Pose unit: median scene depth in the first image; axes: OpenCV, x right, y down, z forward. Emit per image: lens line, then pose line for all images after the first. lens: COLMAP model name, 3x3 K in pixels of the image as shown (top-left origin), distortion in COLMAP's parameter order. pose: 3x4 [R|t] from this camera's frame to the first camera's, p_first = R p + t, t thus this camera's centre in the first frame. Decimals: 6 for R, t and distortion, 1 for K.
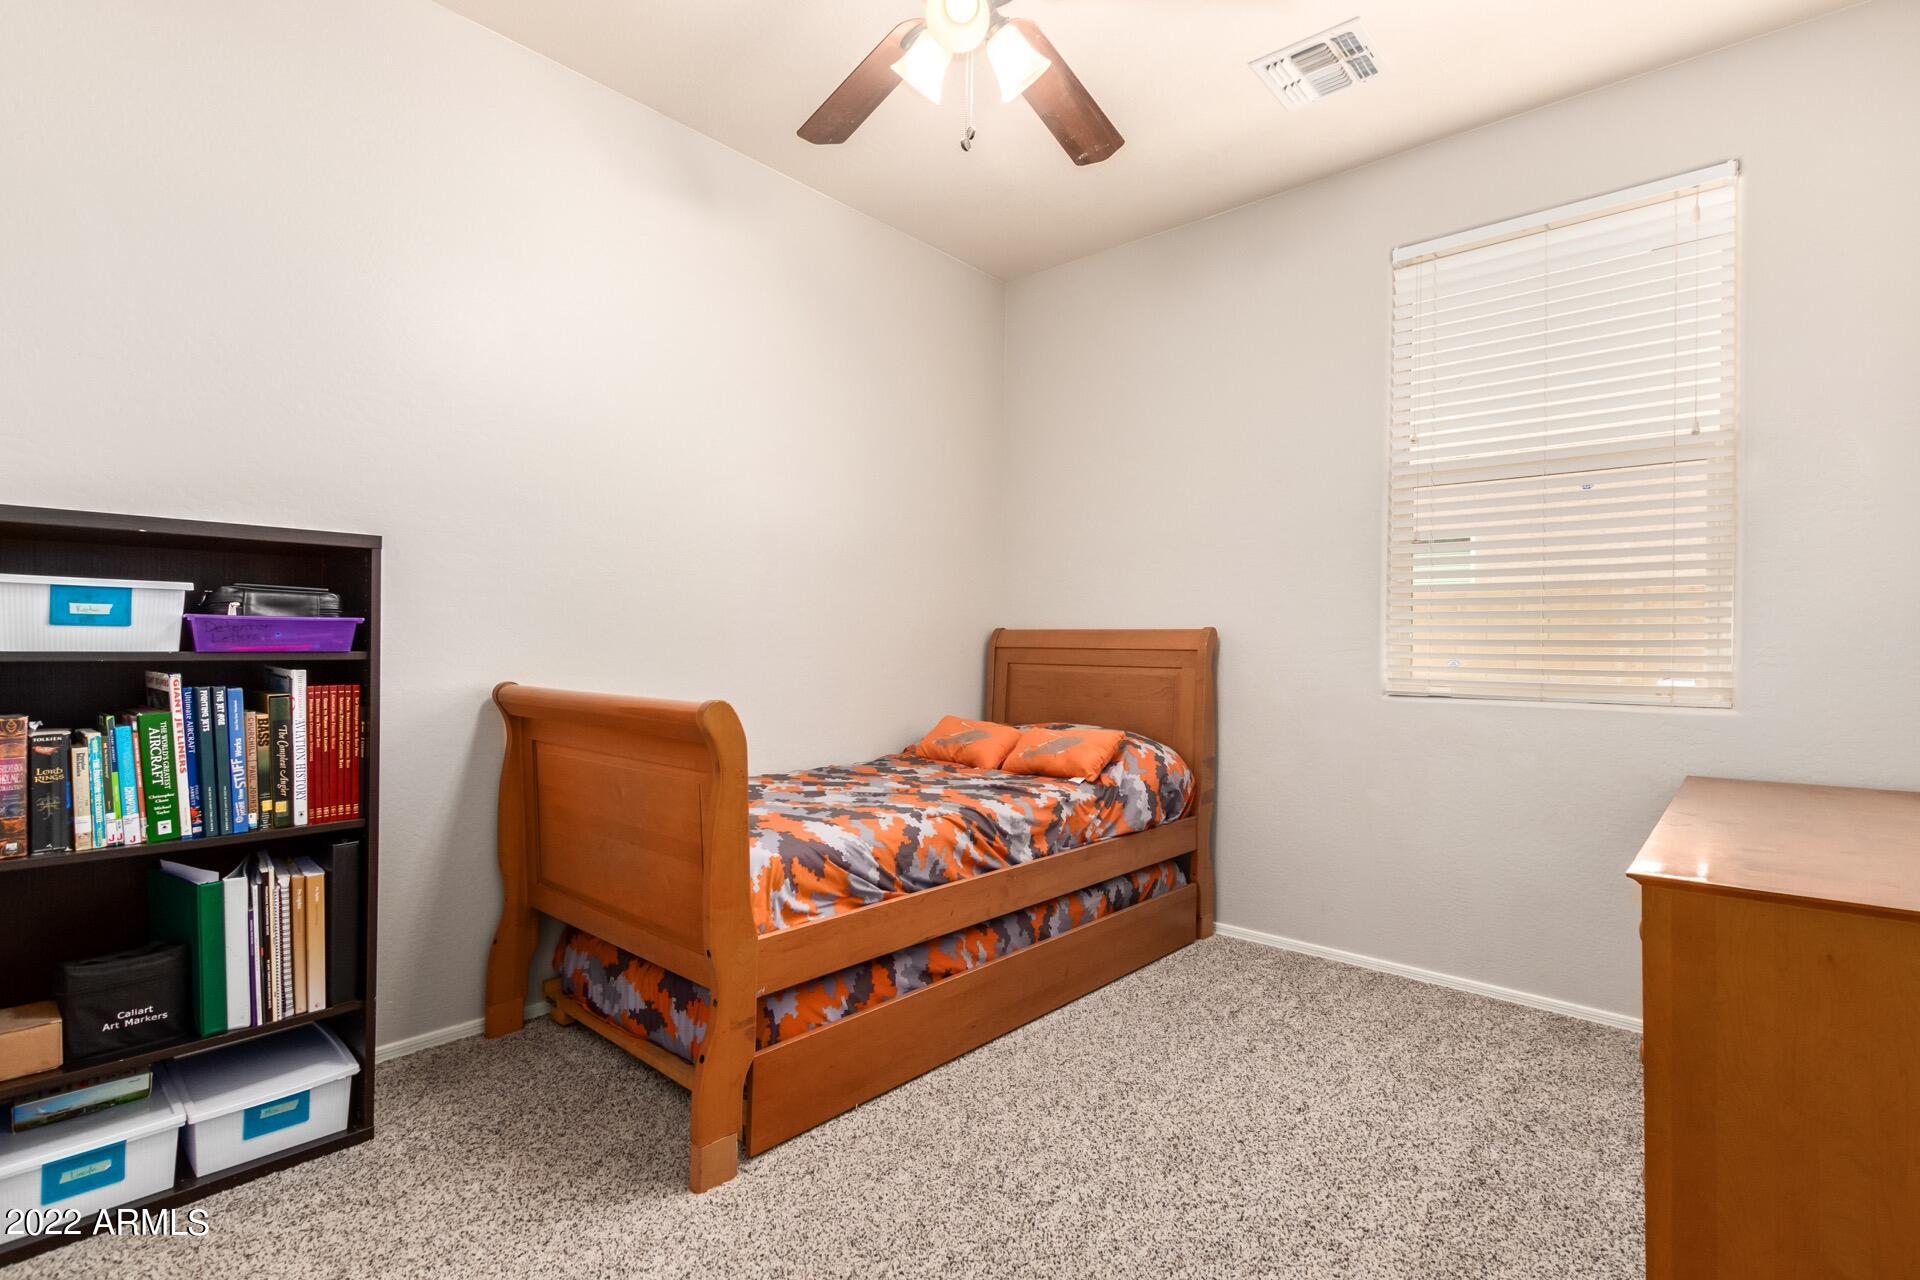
lens RADIAL K [[881.5, 0, 960.2], [0, 881.5, 644.9], [0, 0, 1]] dist [0.001415, -0.000660]
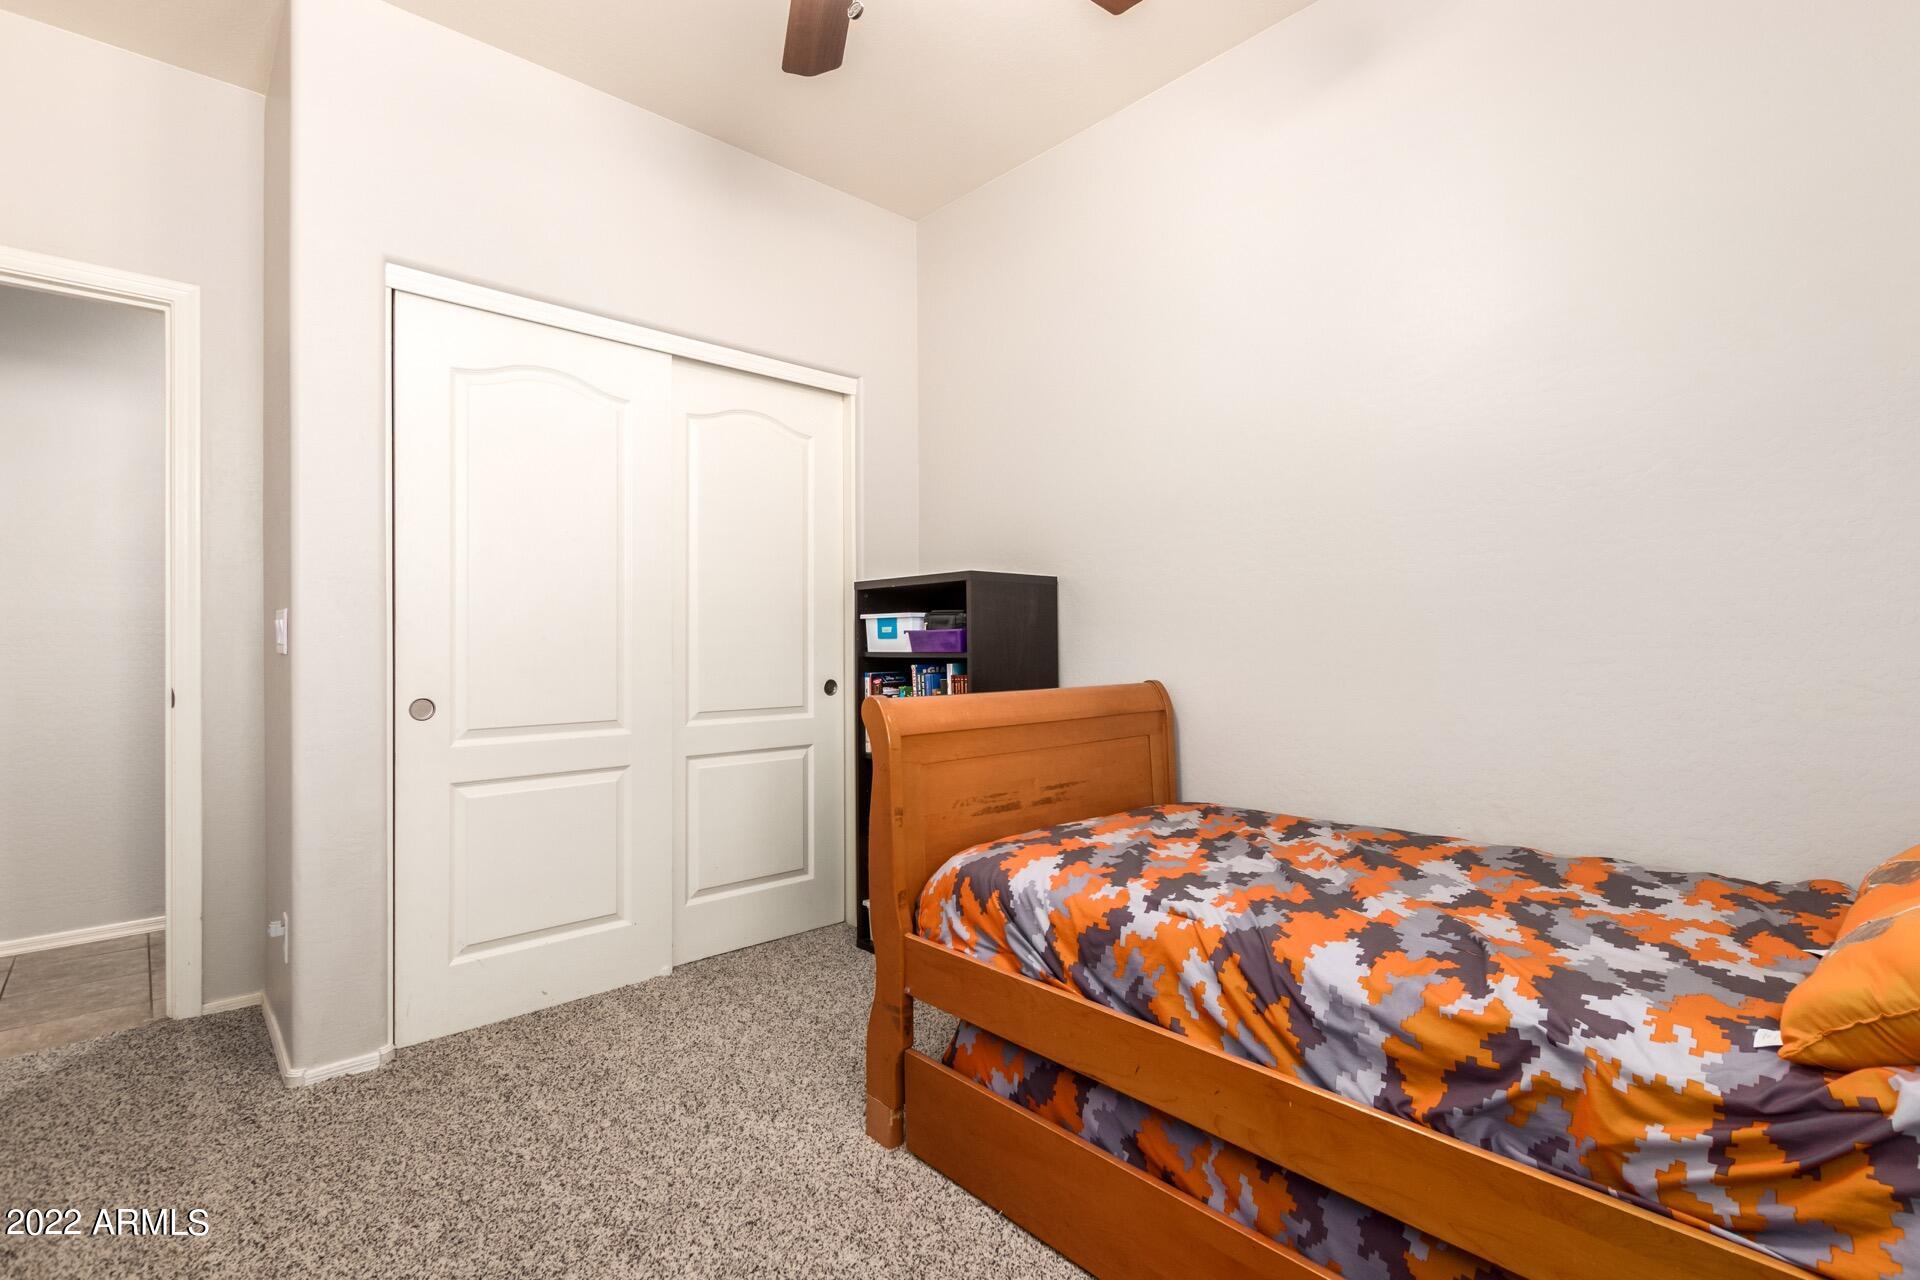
lens RADIAL K [[881.5, 0, 959.5], [0, 881.5, 641.9], [0, 0, 1]] dist [0.001415, -0.000660]
pose [[-0.085307, -0.015304, -0.996237, 0.618776], [0.006270, 0.999854, -0.015896, 0.011611], [0.996335, -0.007603, -0.085199, 0.920515]]
